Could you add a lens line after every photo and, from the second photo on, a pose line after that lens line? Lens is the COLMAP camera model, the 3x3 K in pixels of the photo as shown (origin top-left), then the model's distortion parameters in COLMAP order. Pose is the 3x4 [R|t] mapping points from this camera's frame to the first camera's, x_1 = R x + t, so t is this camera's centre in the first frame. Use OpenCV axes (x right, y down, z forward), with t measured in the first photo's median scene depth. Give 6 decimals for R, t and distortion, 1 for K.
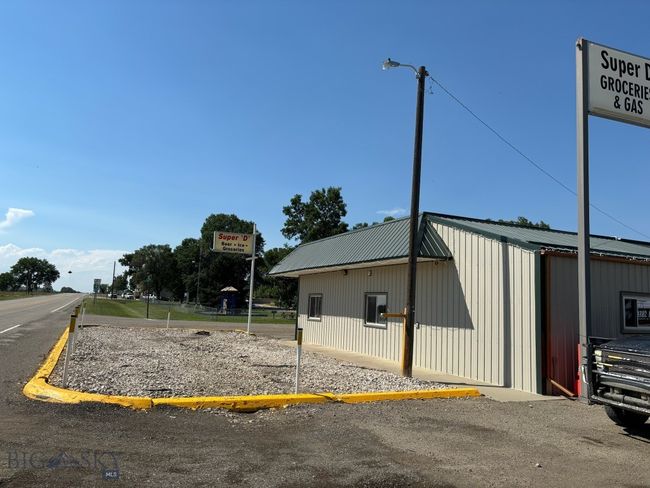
lens RADIAL K [[480.8, 0, 325.0], [0, 480.8, 244.0], [0, 0, 1]] dist [0.053562, -0.080776]
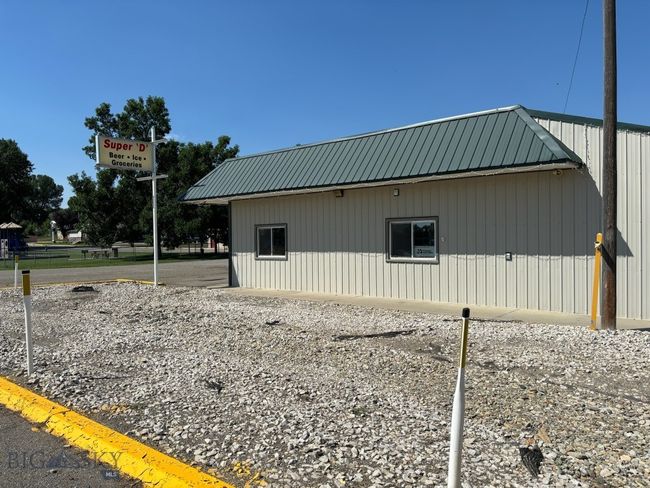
lens RADIAL K [[480.8, 0, 325.0], [0, 480.8, 244.0], [0, 0, 1]] dist [0.053562, -0.080776]
pose [[0.900083, -0.062267, 0.431246, -0.238414], [-0.002380, 0.989019, 0.147770, 0.020894], [-0.435712, -0.134032, 0.890051, 0.260634]]
